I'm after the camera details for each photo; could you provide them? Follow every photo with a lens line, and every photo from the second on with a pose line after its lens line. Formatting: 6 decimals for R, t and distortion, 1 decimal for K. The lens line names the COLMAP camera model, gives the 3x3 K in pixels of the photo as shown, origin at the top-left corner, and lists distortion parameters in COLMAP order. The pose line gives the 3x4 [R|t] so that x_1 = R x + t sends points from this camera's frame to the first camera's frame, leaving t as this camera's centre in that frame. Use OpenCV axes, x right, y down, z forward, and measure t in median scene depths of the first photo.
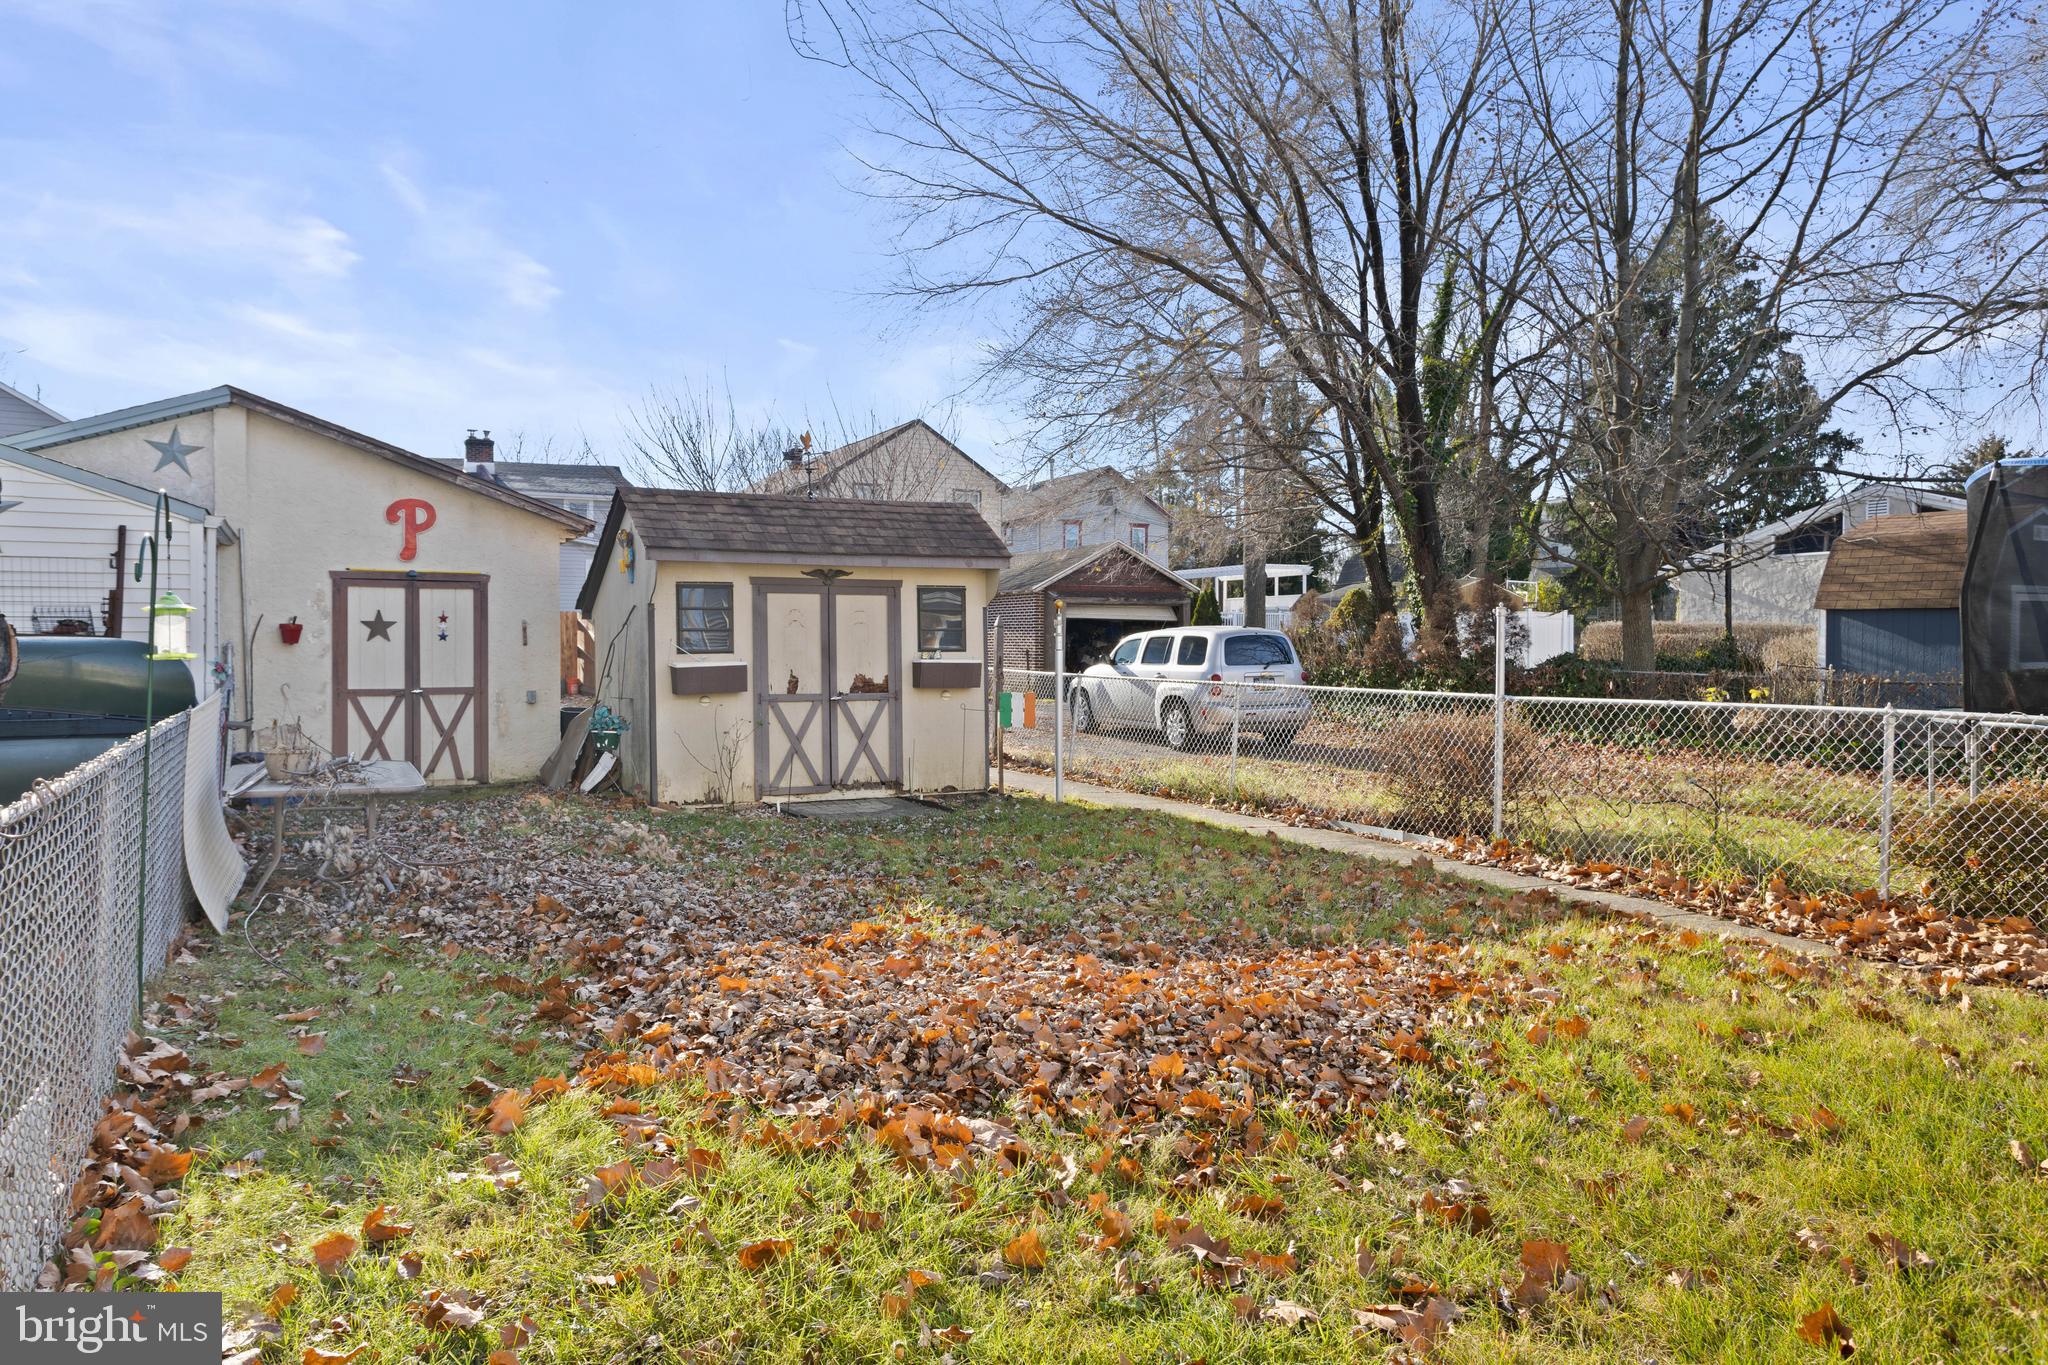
lens RADIAL K [[1408.3, 0, 1031.0], [0, 1408.3, 673.3], [0, 0, 1]] dist [0.000462, 0.000909]
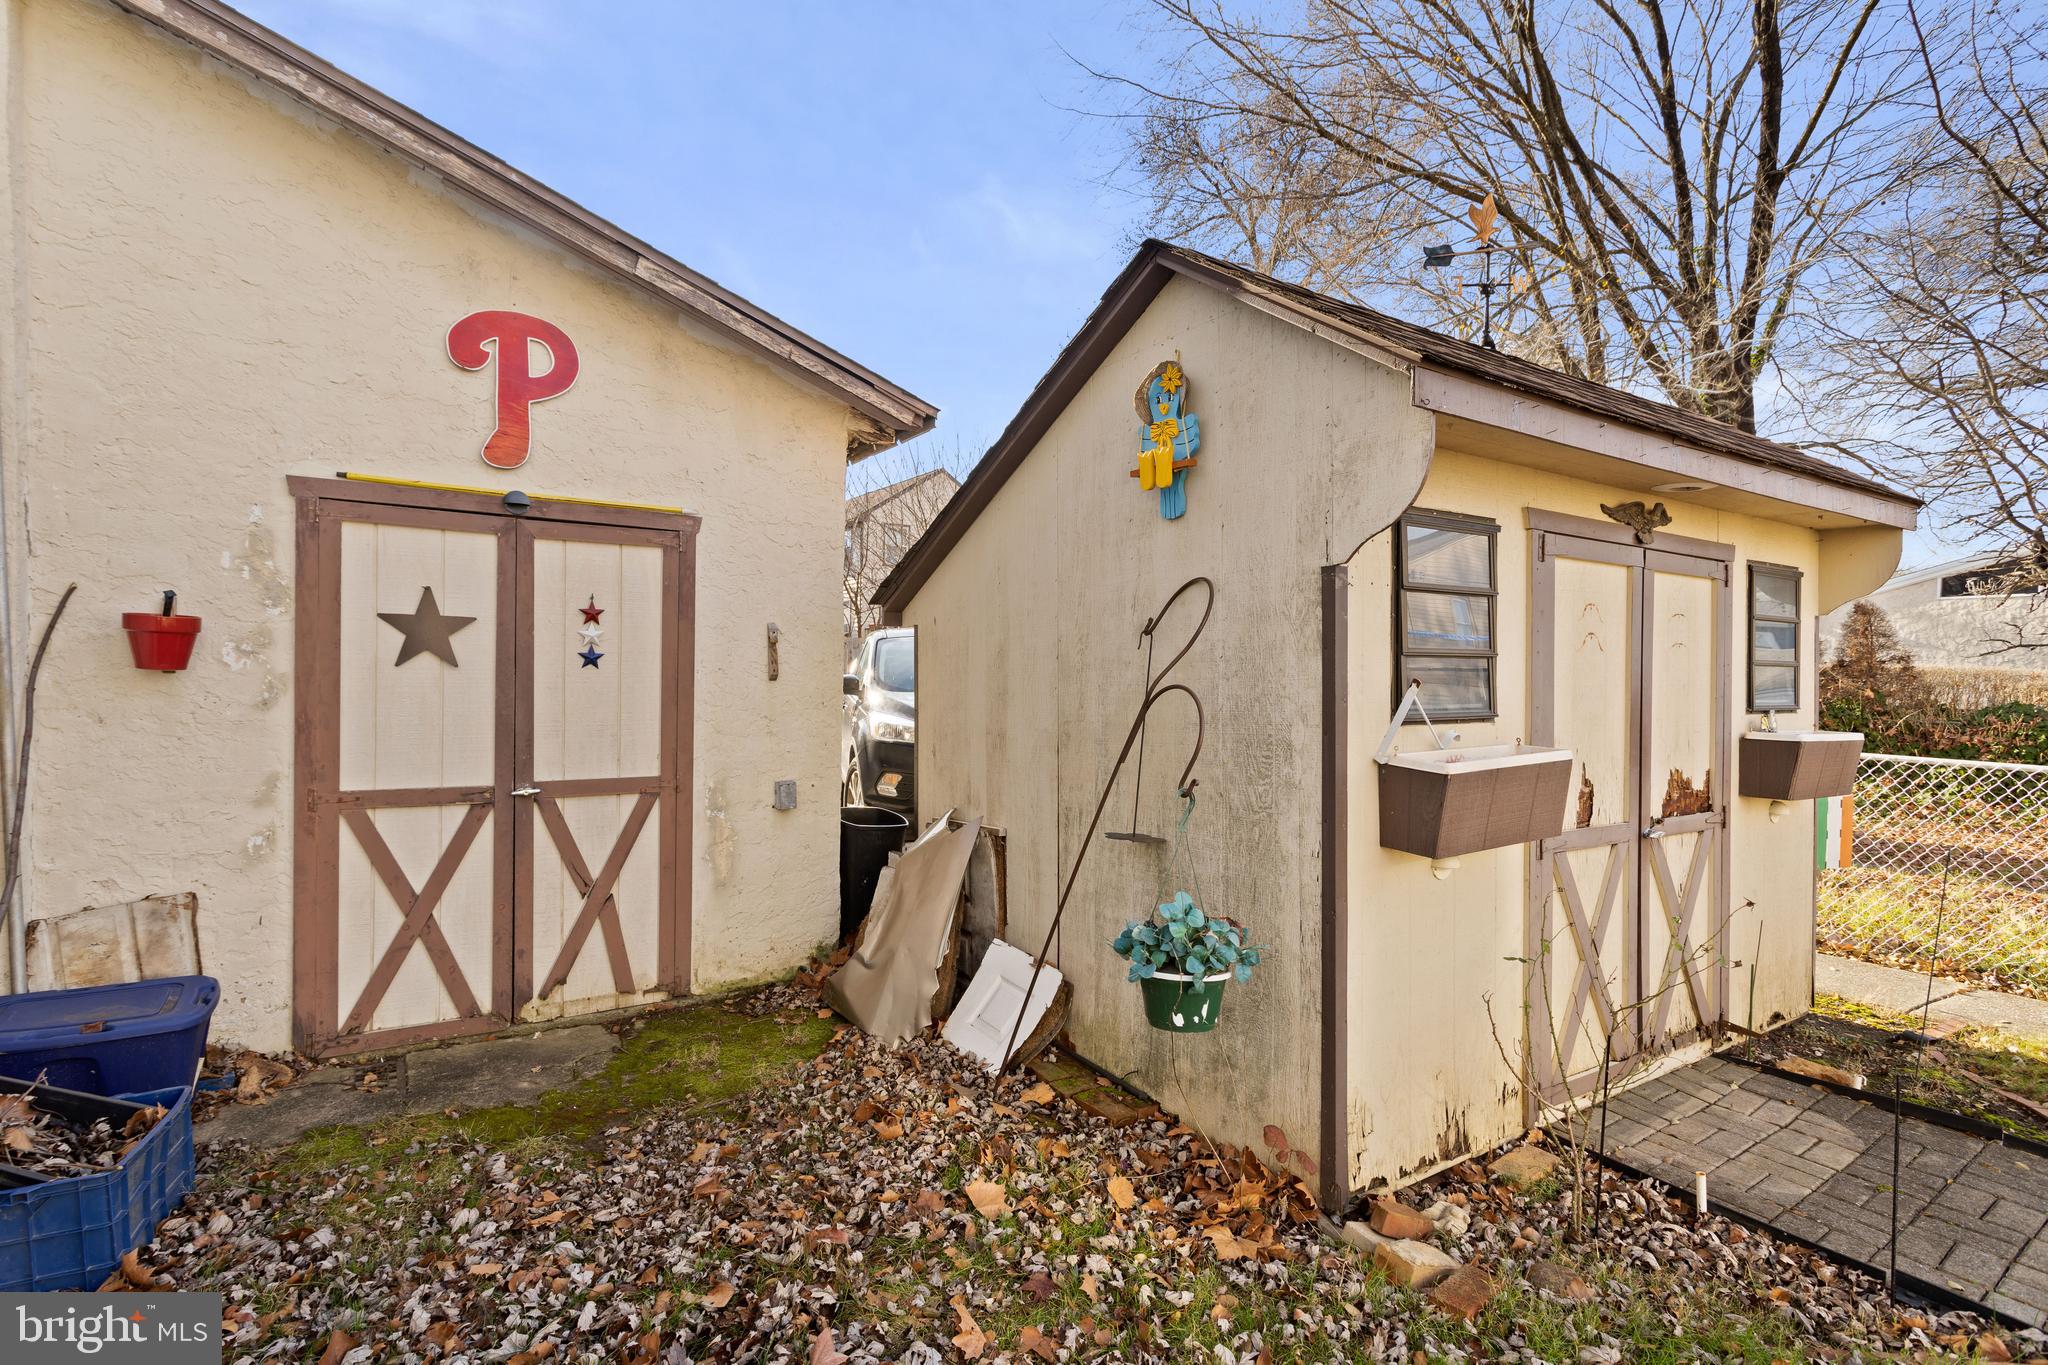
lens RADIAL K [[971.3, 0, 1011.9], [0, 971.3, 690.5], [0, 0, 1]] dist [-0.001921, 0.002100]
pose [[0.994752, 0.011896, 0.101622, -0.328258], [-0.012321, 0.999918, 0.003559, -0.019081], [-0.101572, -0.004792, 0.994817, 0.714200]]
